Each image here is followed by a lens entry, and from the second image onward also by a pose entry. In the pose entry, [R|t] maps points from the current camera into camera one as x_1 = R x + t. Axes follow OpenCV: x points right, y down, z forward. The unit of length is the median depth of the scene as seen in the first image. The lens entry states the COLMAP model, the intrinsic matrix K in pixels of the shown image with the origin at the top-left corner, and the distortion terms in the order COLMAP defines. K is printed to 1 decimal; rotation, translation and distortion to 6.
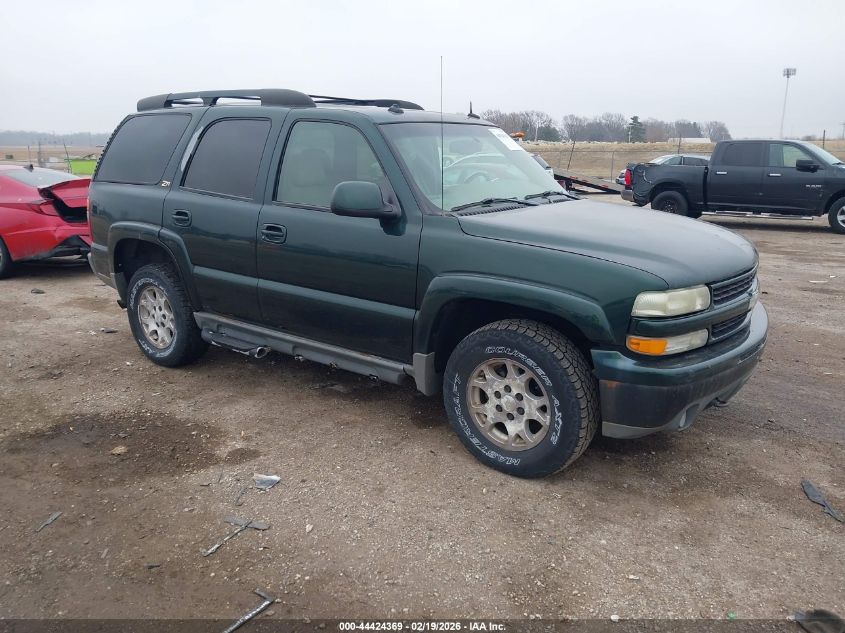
lens RADIAL K [[655.0, 0, 411.2], [0, 655.0, 314.8], [0, 0, 1]] dist [-0.007160, -0.001004]
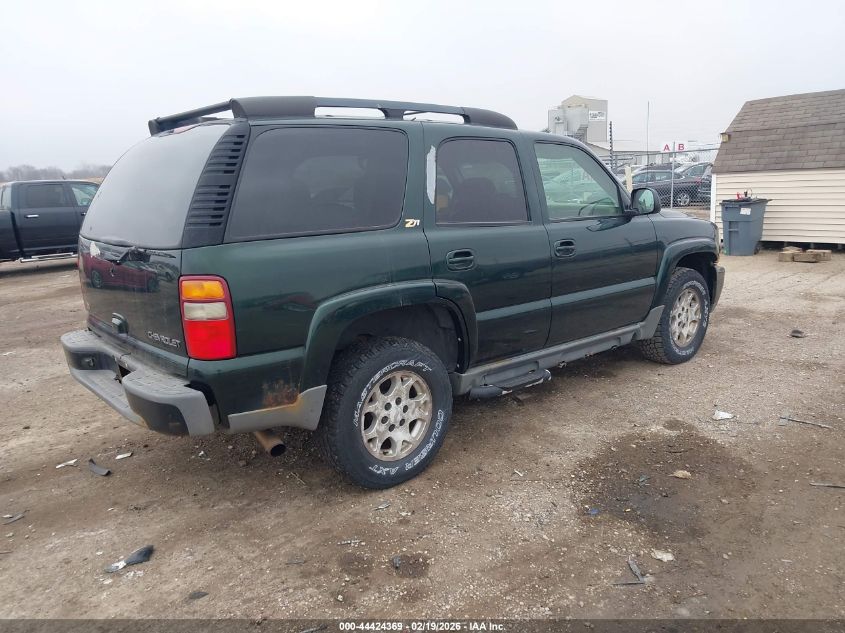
lens RADIAL K [[684.3, 0, 425.4], [0, 684.3, 317.7], [0, 0, 1]] dist [0.002743, 0.000887]
pose [[0.208052, -0.210306, 0.955241, -1.294882], [0.280235, 0.948487, 0.147783, -0.237855], [-0.937114, 0.236946, 0.256270, 0.938085]]
